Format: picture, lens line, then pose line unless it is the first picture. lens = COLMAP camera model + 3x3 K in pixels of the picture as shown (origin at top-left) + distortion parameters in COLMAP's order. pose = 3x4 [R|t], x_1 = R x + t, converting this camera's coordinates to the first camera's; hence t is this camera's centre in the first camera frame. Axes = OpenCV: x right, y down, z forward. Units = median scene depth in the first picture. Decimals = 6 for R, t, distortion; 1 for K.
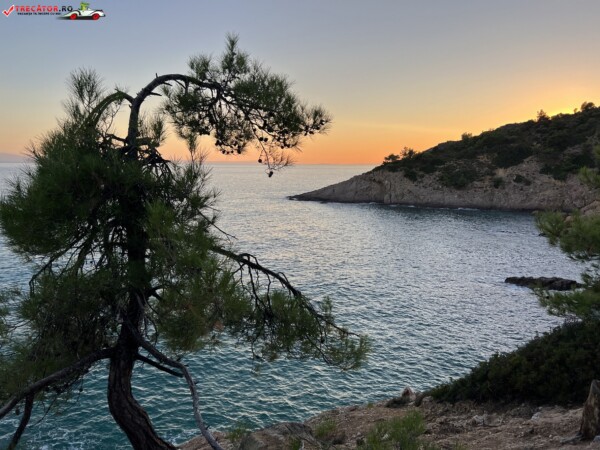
lens RADIAL K [[445.0, 0, 299.1], [0, 445.0, 223.1], [0, 0, 1]] dist [0.051201, -0.026938]
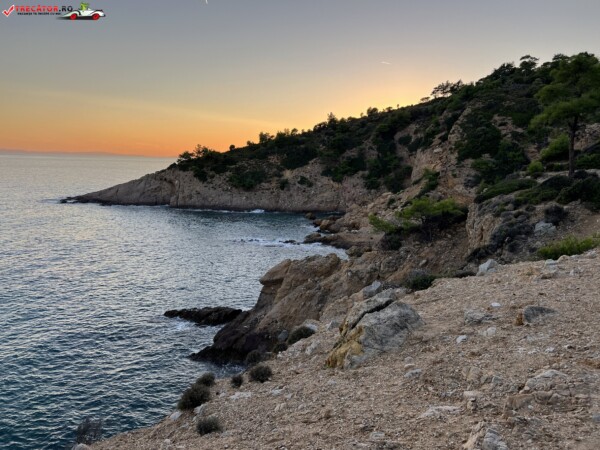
lens RADIAL K [[445.0, 0, 301.6], [0, 445.0, 231.1], [0, 0, 1]] dist [0.051201, -0.026938]
pose [[0.951055, -0.033809, 0.307168, 0.164237], [0.023380, 0.999020, 0.037571, -0.020874], [-0.308137, -0.028550, 0.950913, 0.042659]]
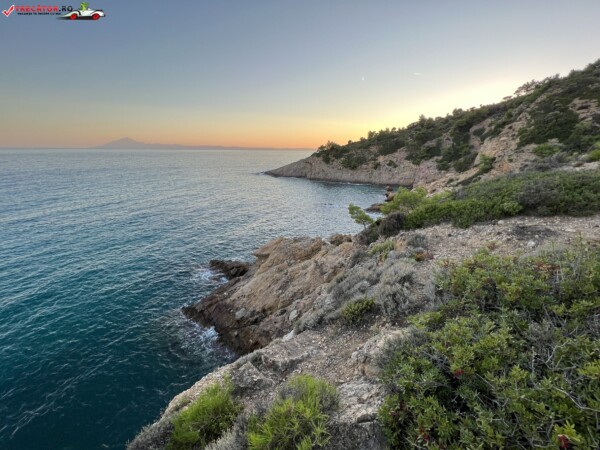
lens RADIAL K [[234.6, 0, 300.2], [0, 234.6, 229.2], [0, 0, 1]] dist [-0.006745, 0.001515]
pose [[0.992363, 0.038440, -0.117207, 0.272405], [-0.014600, 0.980126, 0.197836, -0.031066], [0.122482, -0.194614, 0.973203, 0.150619]]
